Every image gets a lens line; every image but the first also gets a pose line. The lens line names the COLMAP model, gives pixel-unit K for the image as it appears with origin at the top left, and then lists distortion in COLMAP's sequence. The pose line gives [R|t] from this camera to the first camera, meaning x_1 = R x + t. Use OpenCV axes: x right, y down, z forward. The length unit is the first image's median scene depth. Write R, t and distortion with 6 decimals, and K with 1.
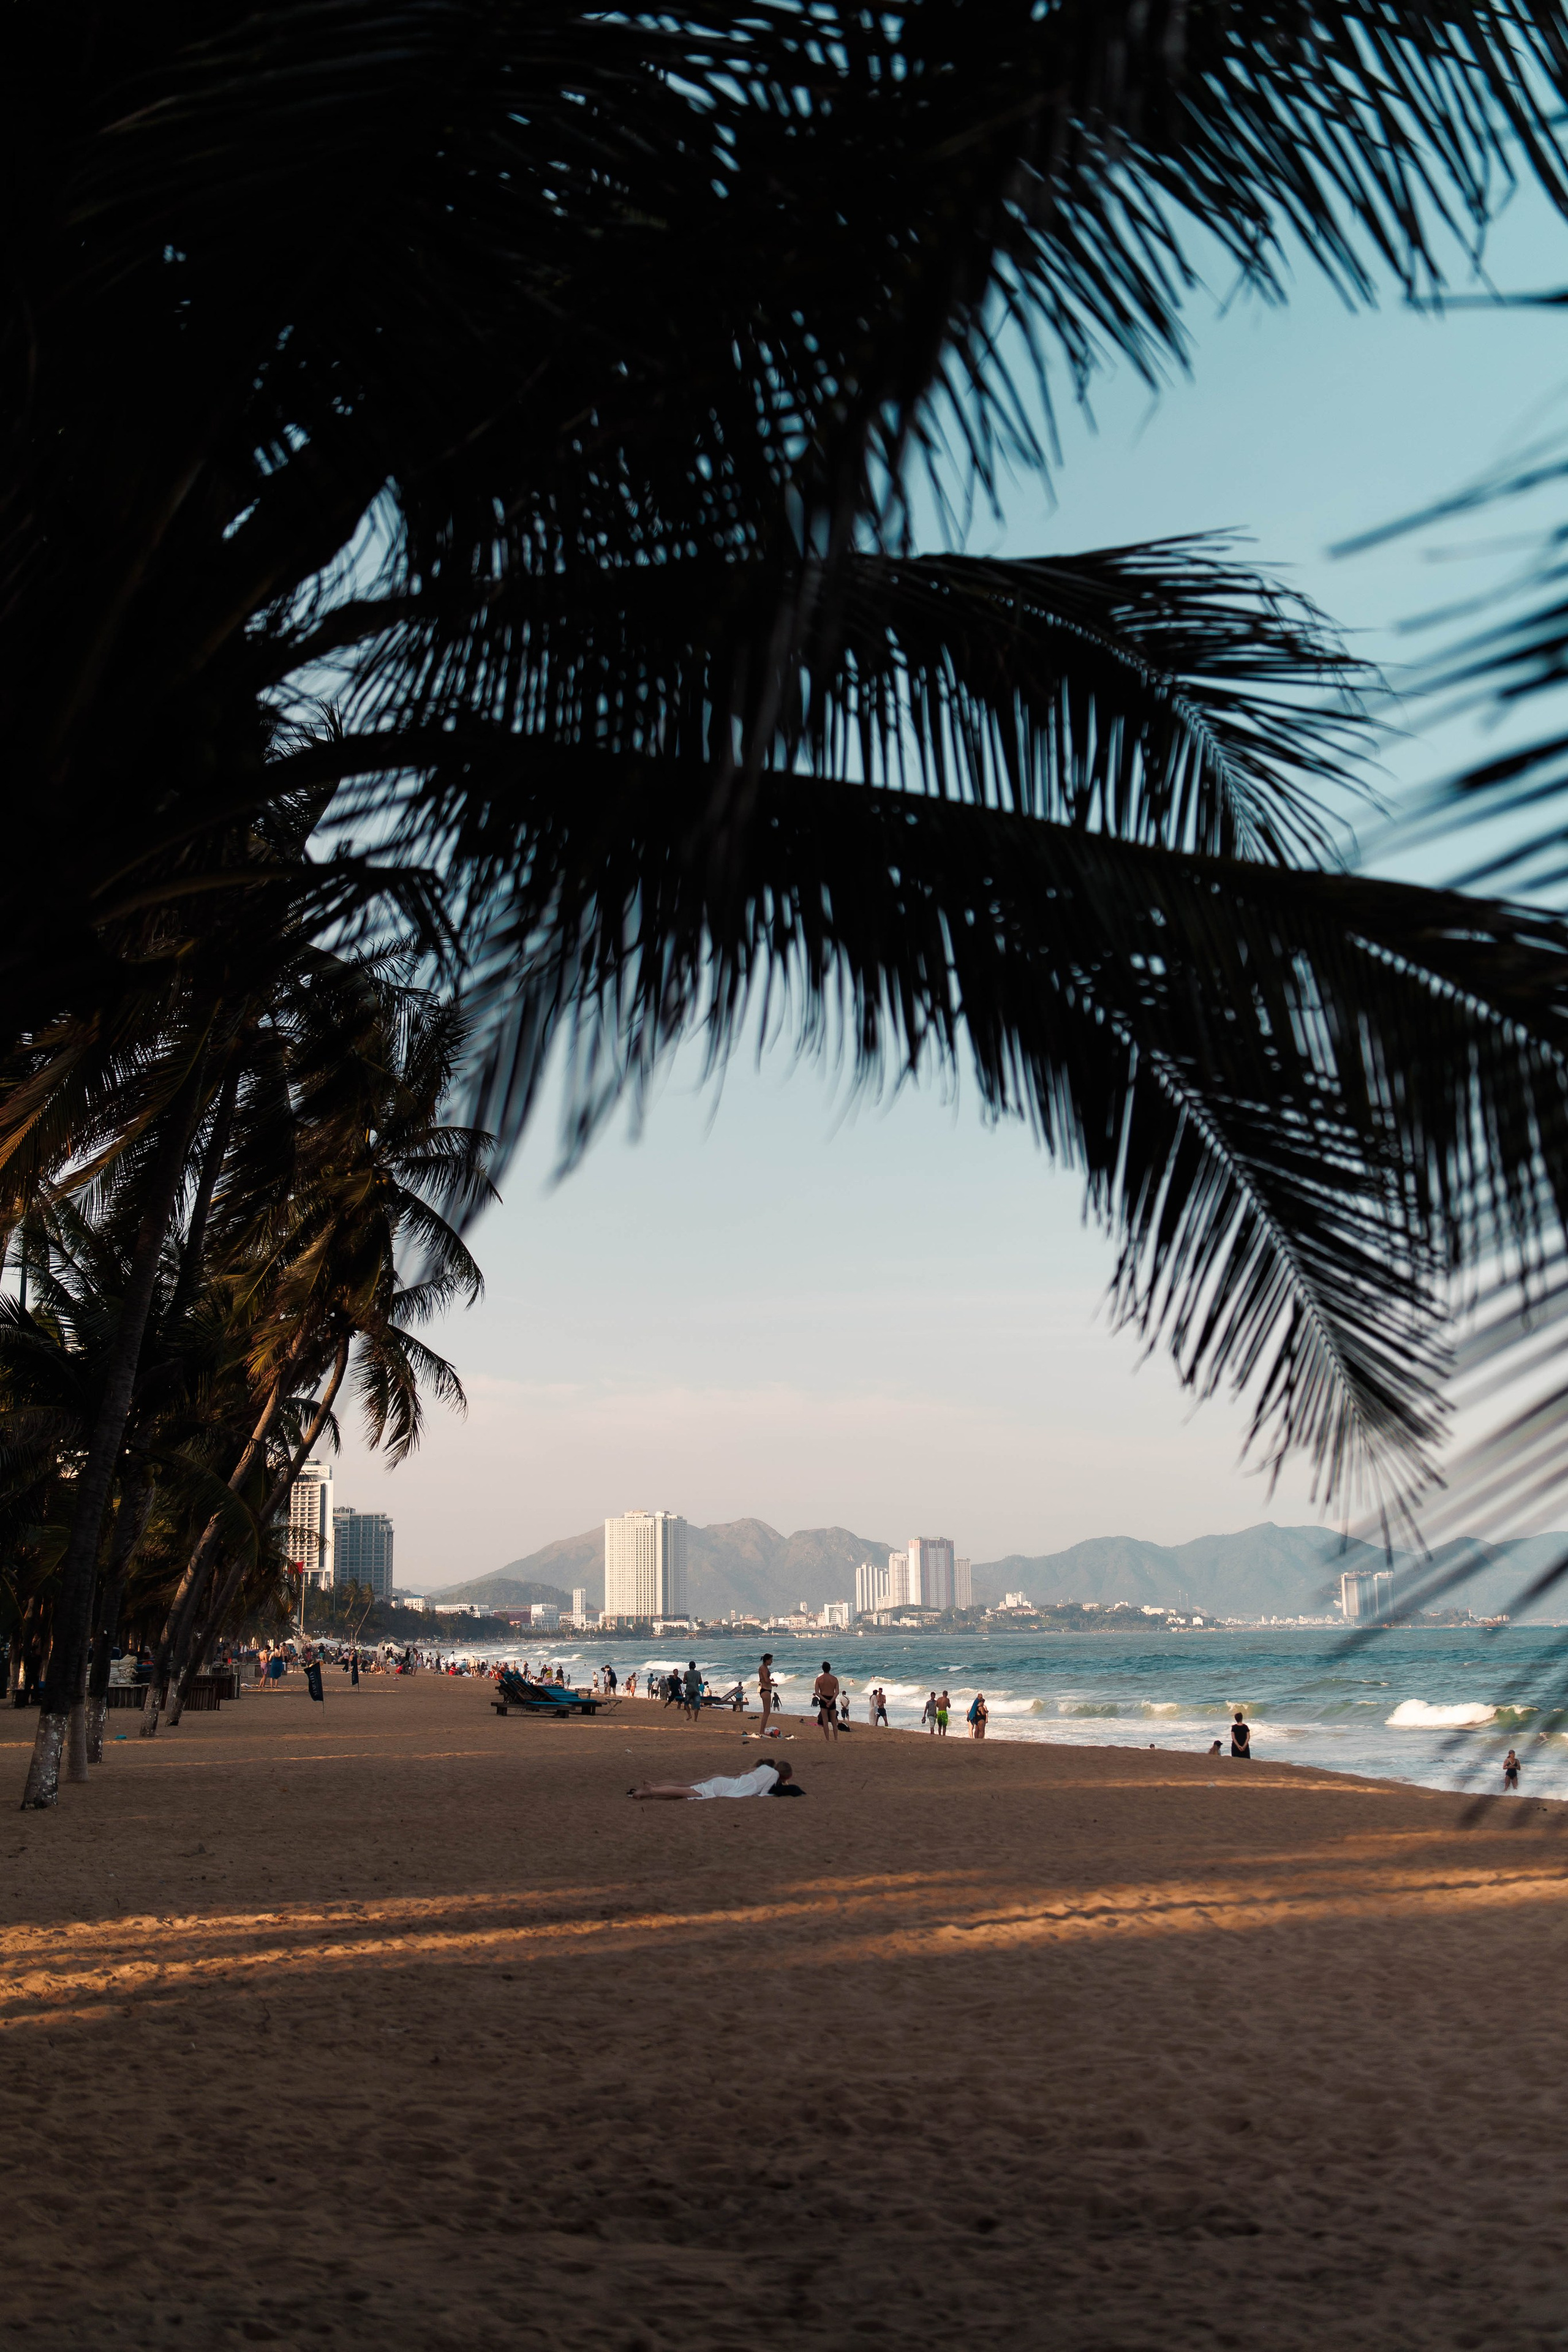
lens RADIAL K [[2311.0, 0, 784.0], [0, 2311.0, 1176.0], [0, 0, 1]] dist [-0.004535, 0.011548]
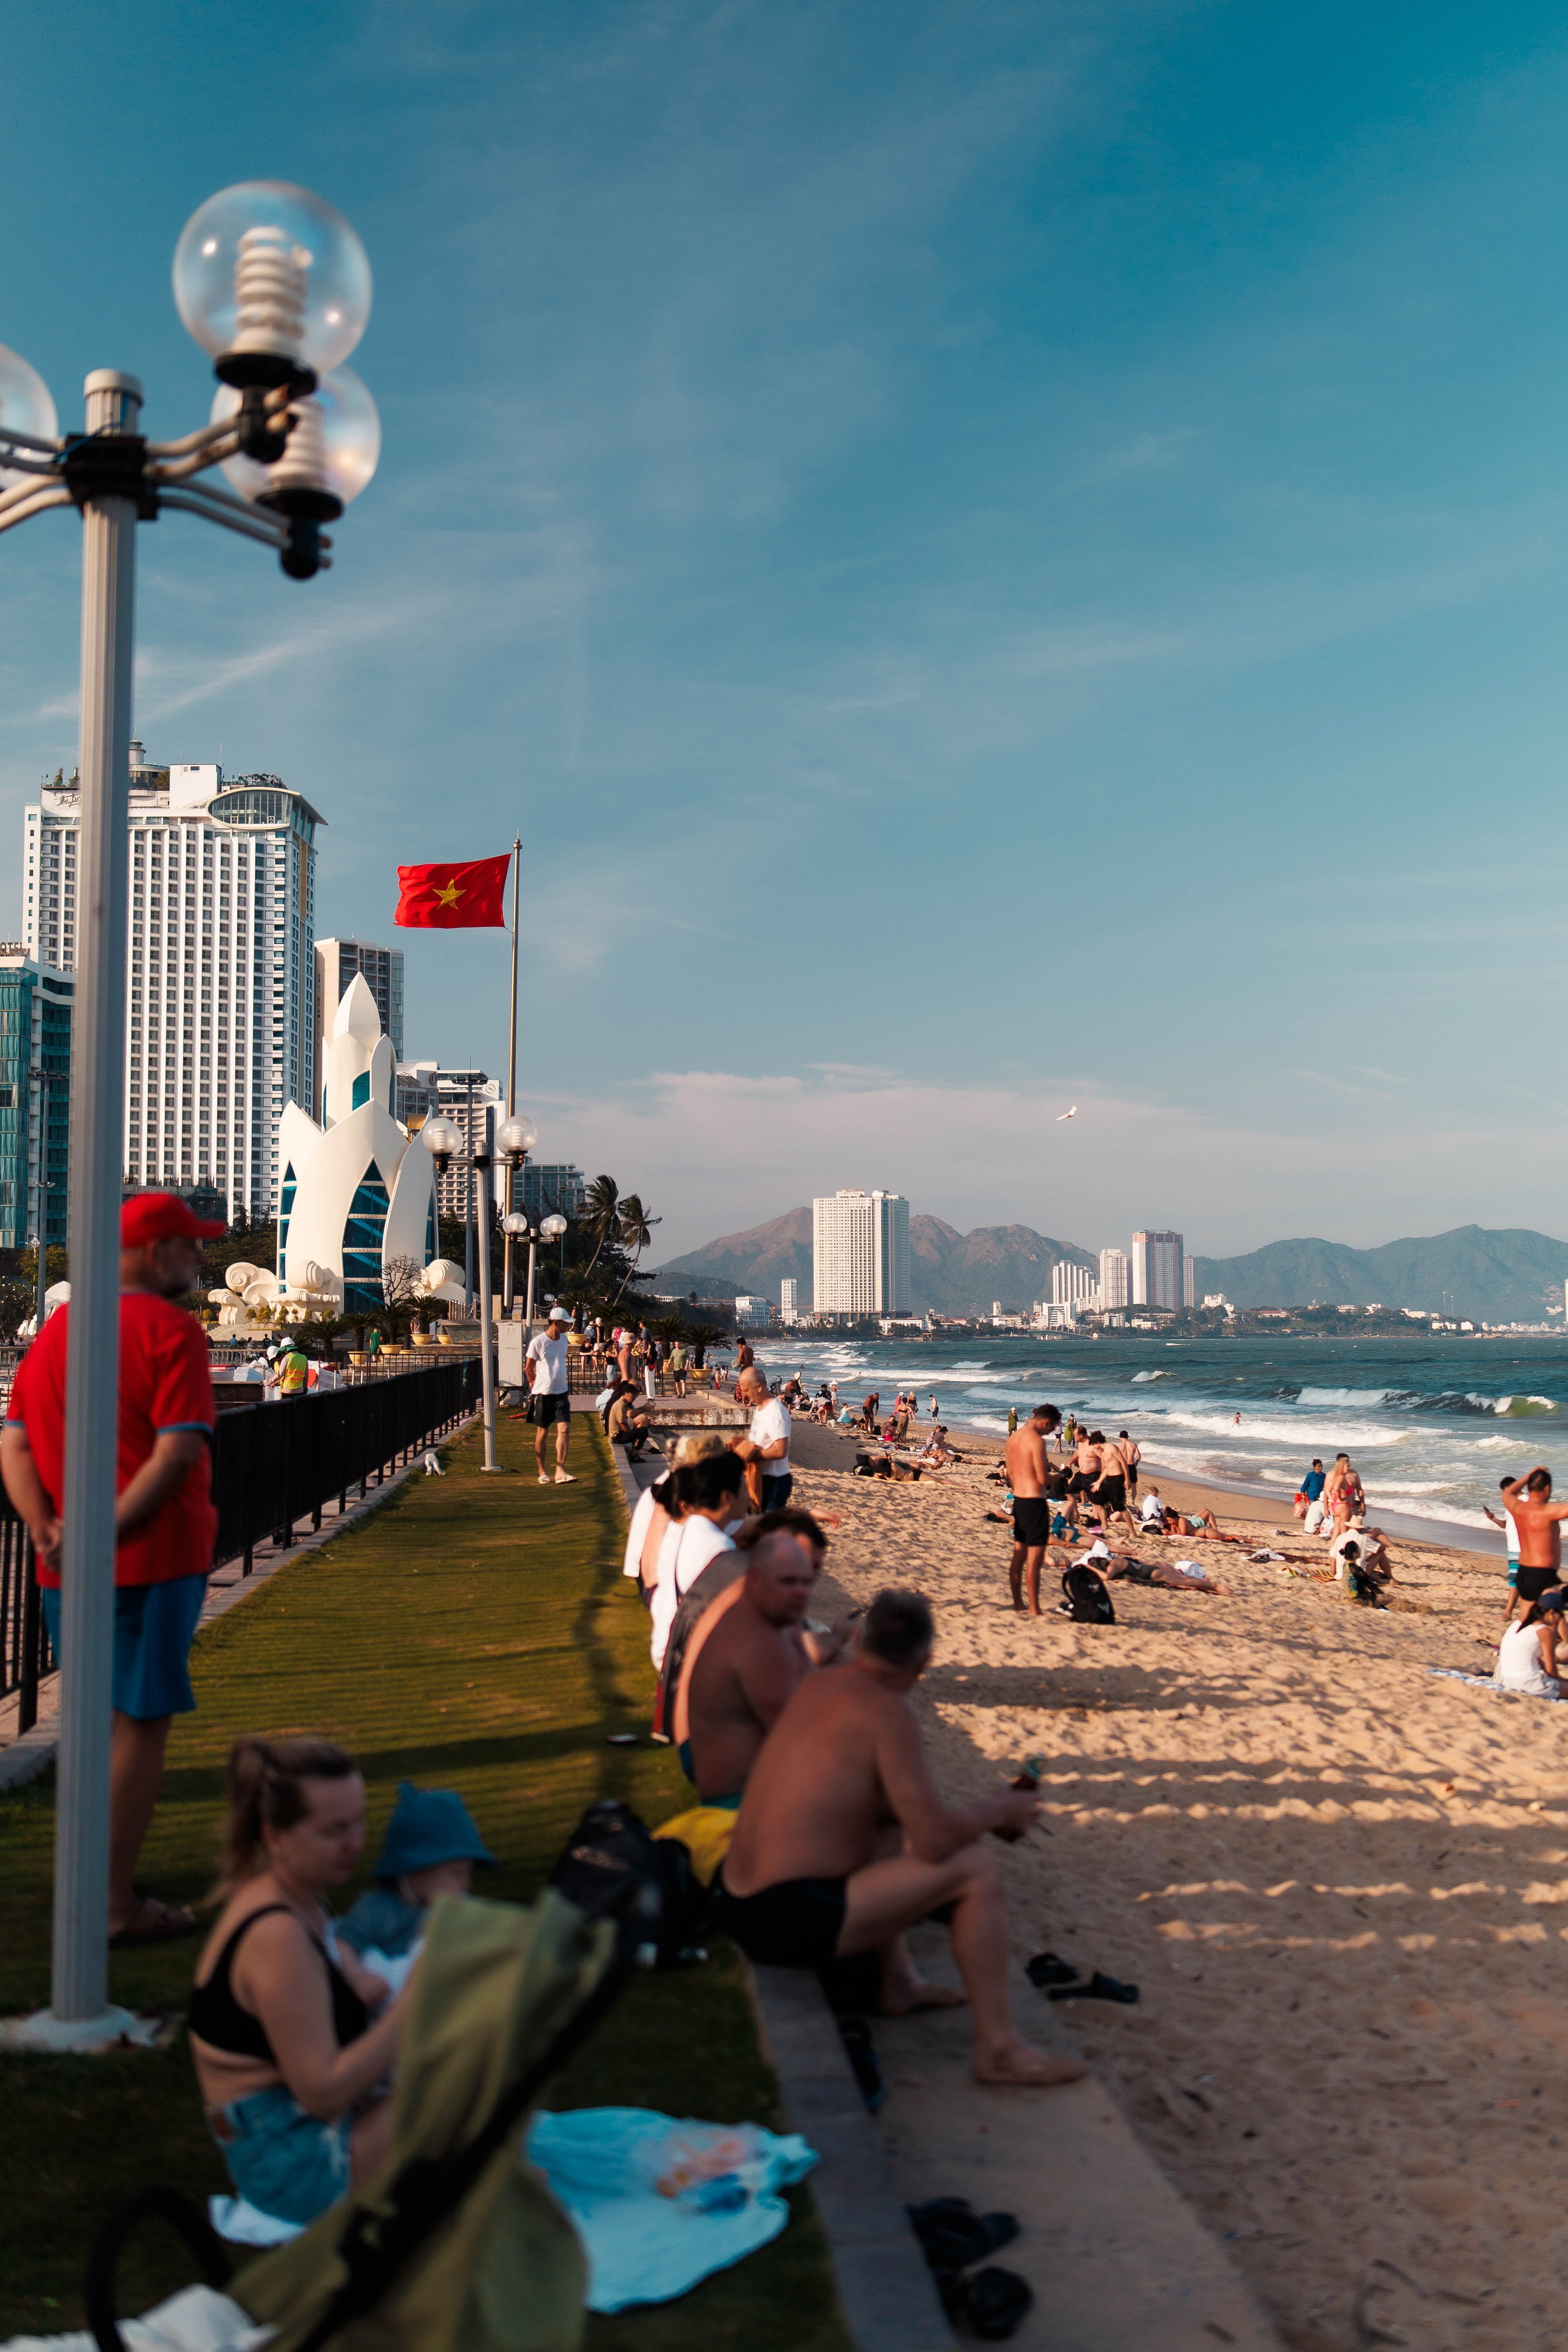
lens RADIAL K [[2311.0, 0, 784.0], [0, 2311.0, 1176.0], [0, 0, 1]] dist [-0.004535, 0.011548]
pose [[0.997978, 0.006651, -0.063212, -0.026068], [0.001415, 0.991939, 0.126707, 0.024750], [0.063545, -0.126540, 0.989924, 0.123135]]
